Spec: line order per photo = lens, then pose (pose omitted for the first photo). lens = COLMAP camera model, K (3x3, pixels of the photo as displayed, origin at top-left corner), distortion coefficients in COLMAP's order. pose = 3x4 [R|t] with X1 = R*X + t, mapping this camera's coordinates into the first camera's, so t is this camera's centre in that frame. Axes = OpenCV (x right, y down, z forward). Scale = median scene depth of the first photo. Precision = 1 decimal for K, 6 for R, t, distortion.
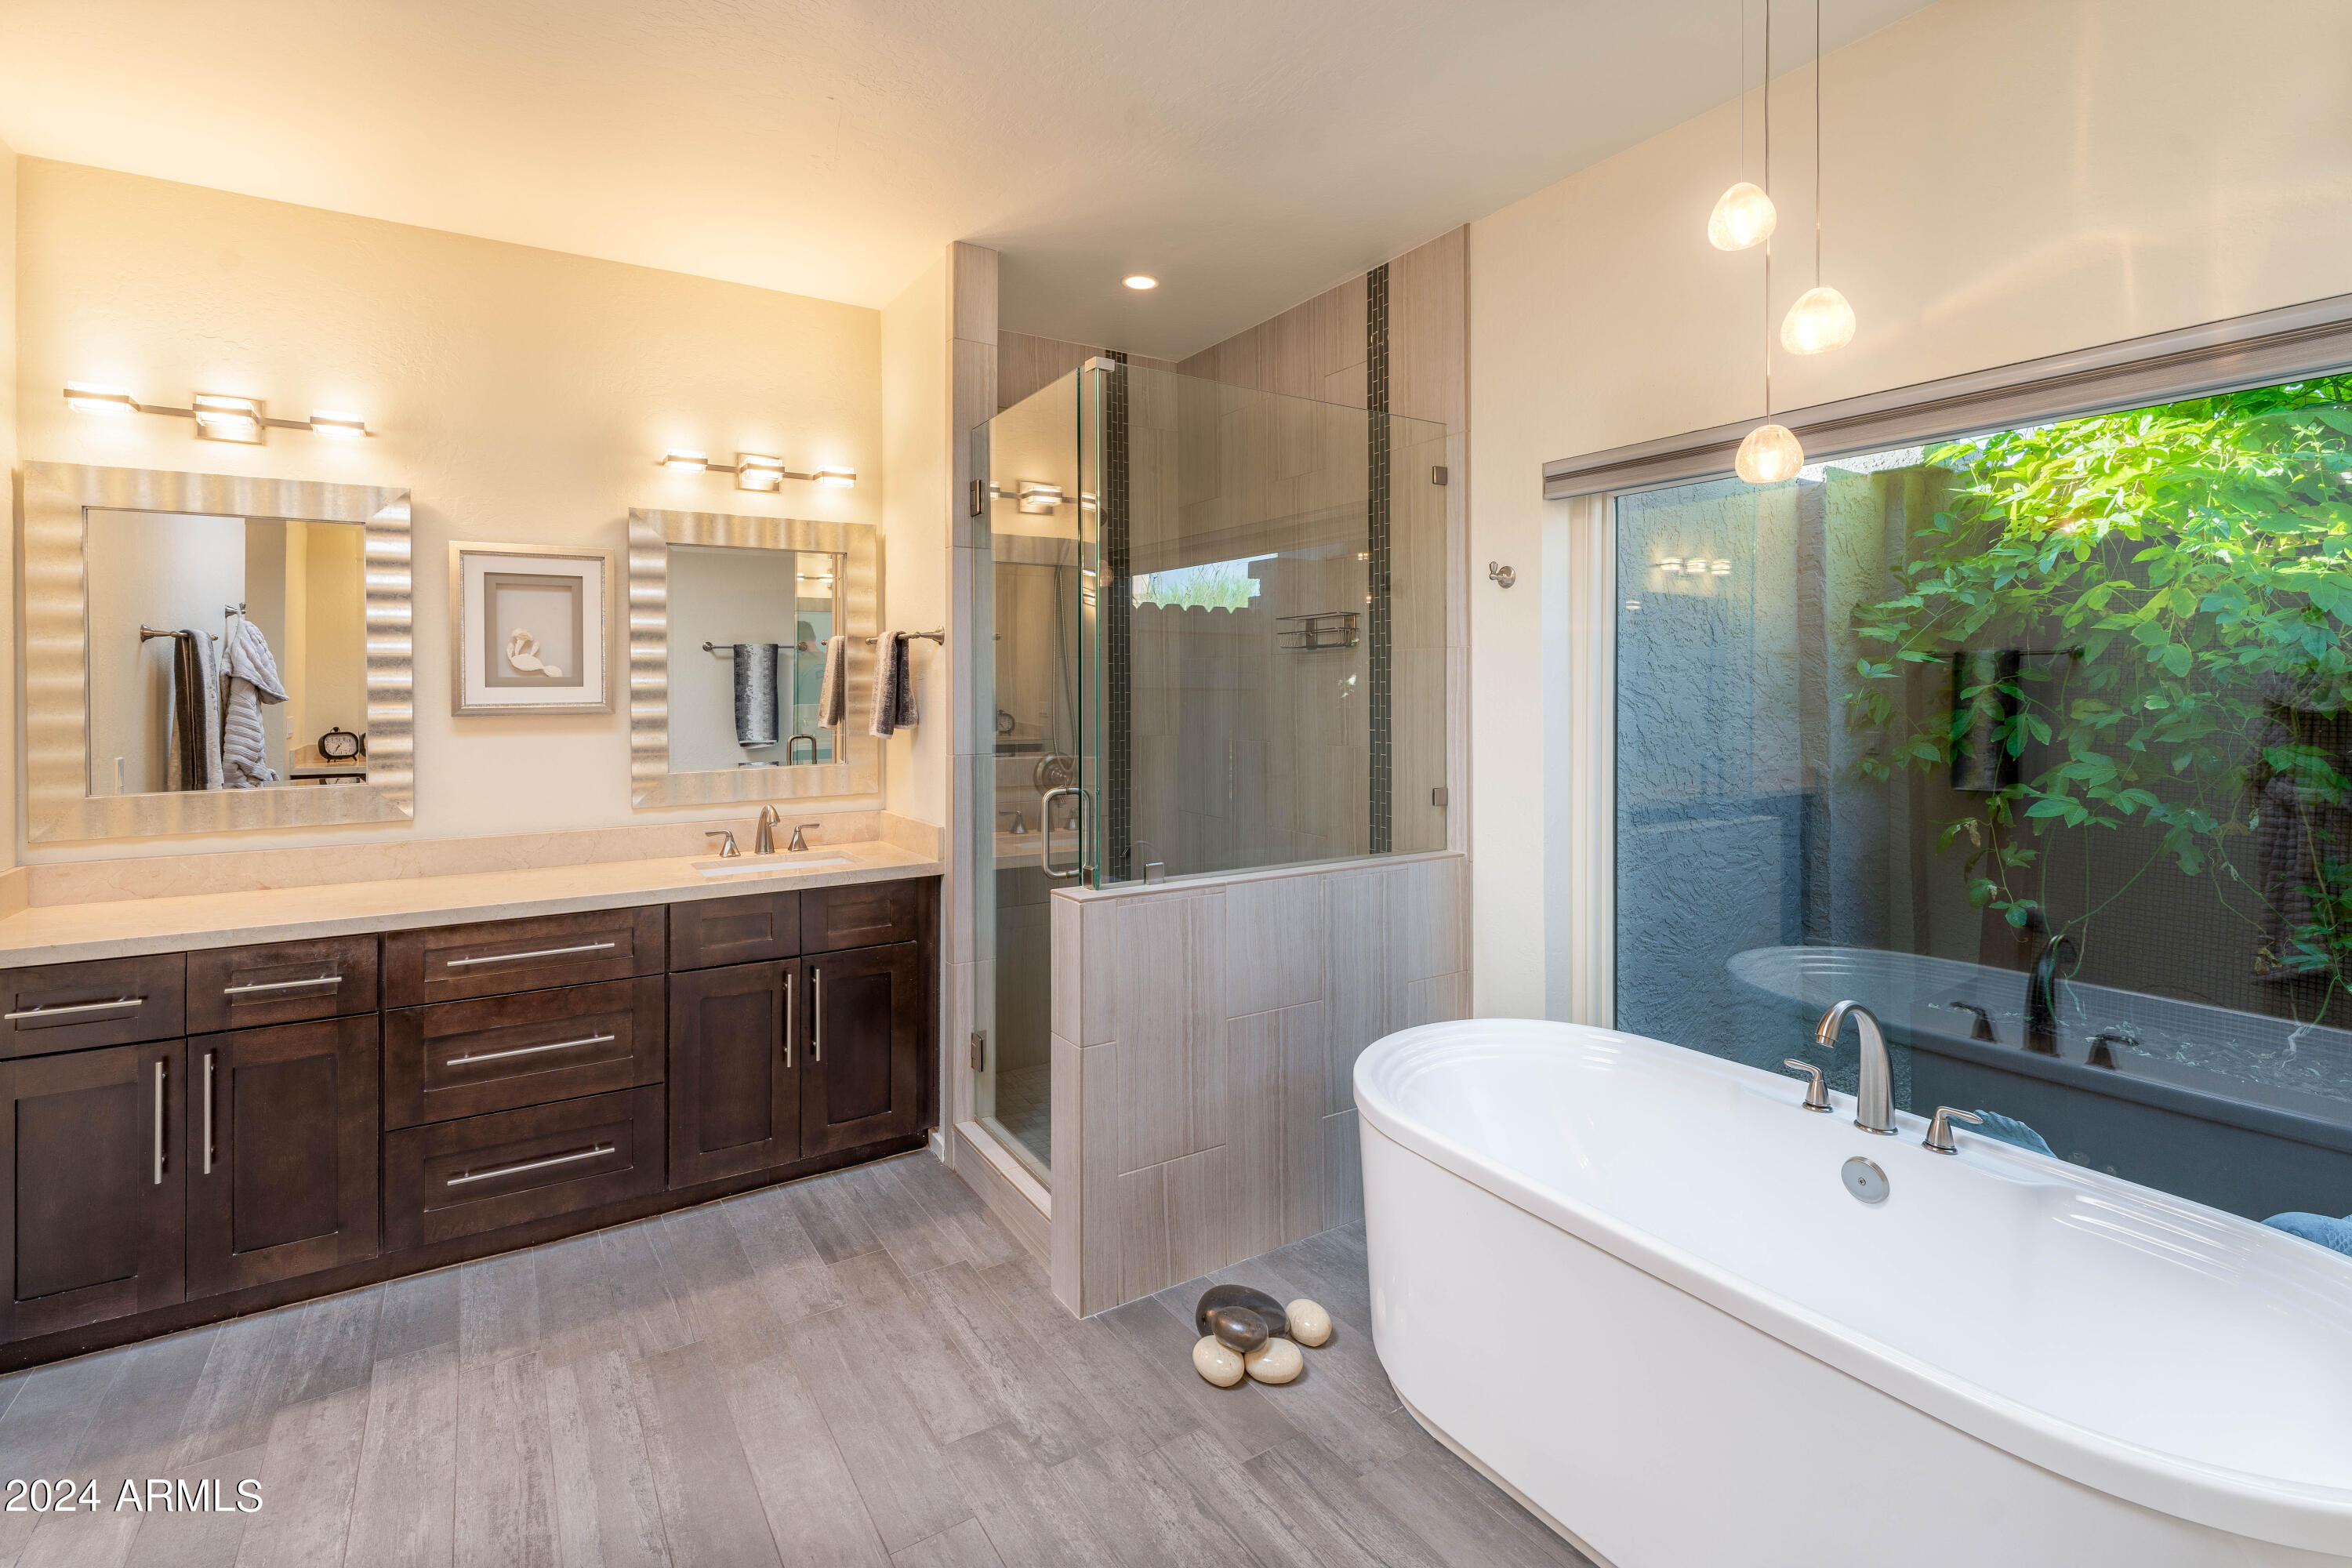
lens RADIAL K [[1062.1, 0, 1168.6], [0, 1062.1, 682.9], [0, 0, 1]] dist [0.000323, 0.000250]
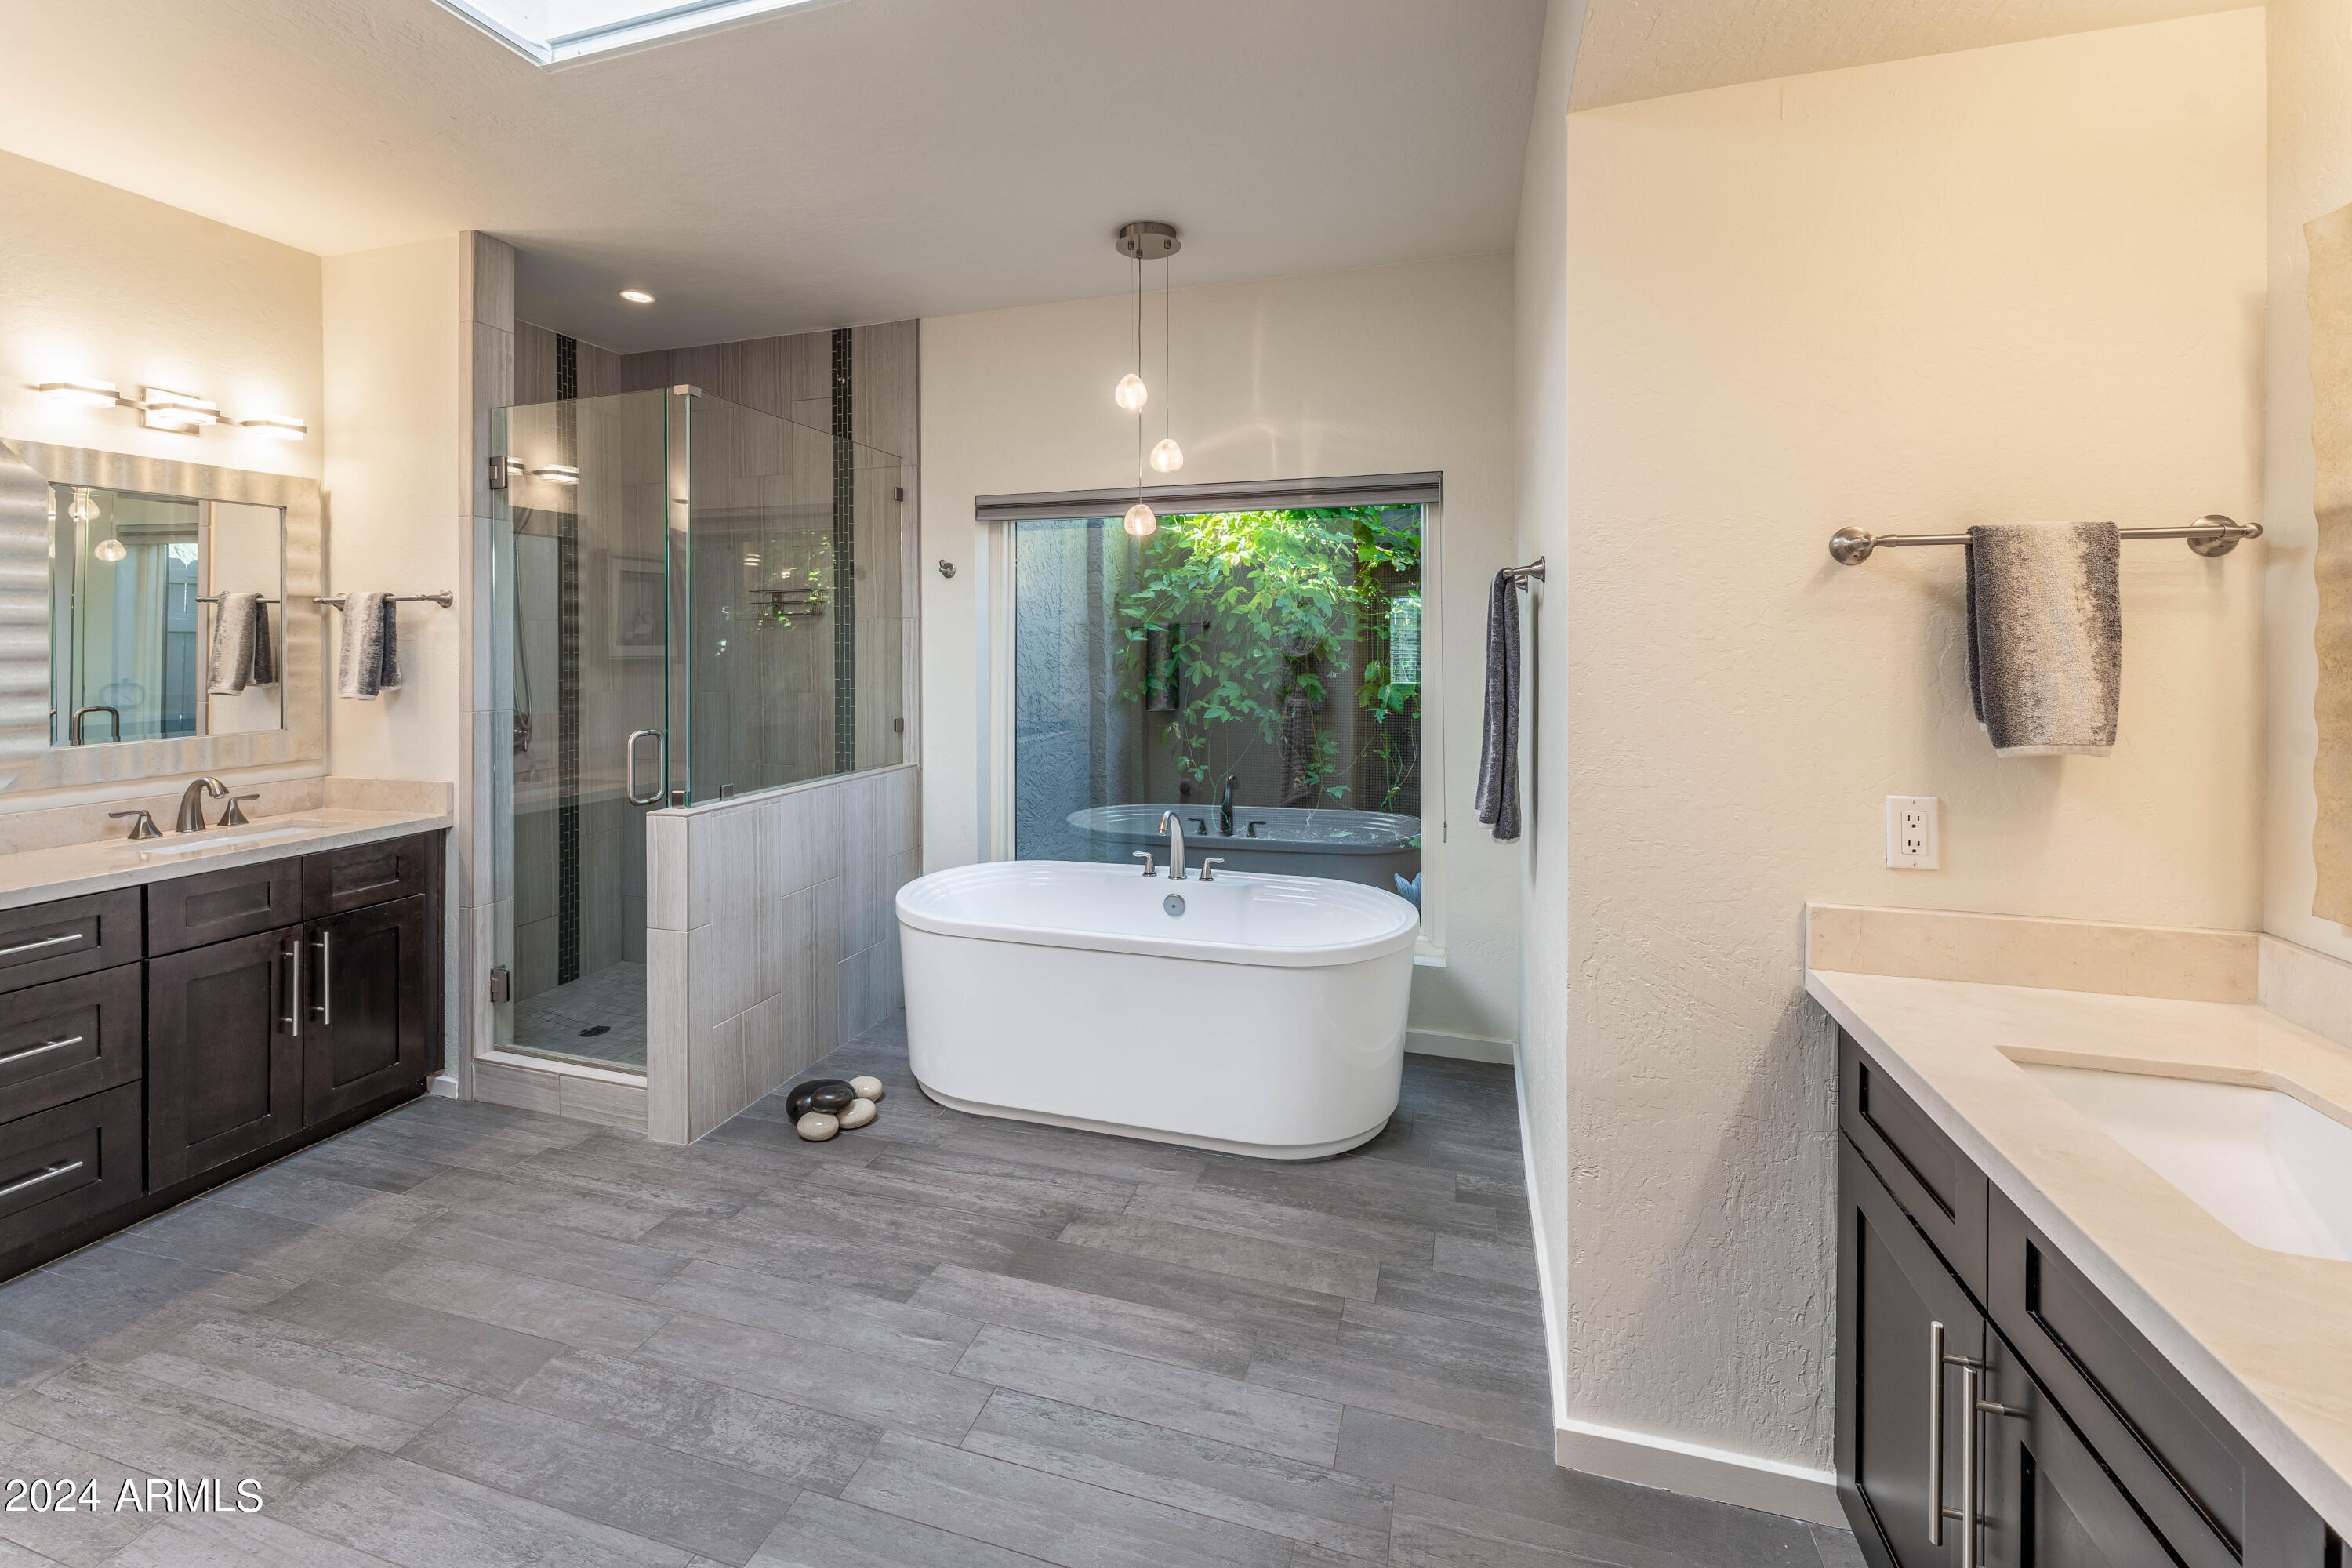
lens RADIAL K [[938.6, 0, 1177.5], [0, 938.6, 643.8], [0, 0, 1]] dist [0.000290, 0.000105]
pose [[0.755364, -0.001897, 0.655303, -0.279877], [0.001841, 0.999998, 0.000773, 0.000294], [-0.655303, 0.000623, 0.755366, -0.172104]]
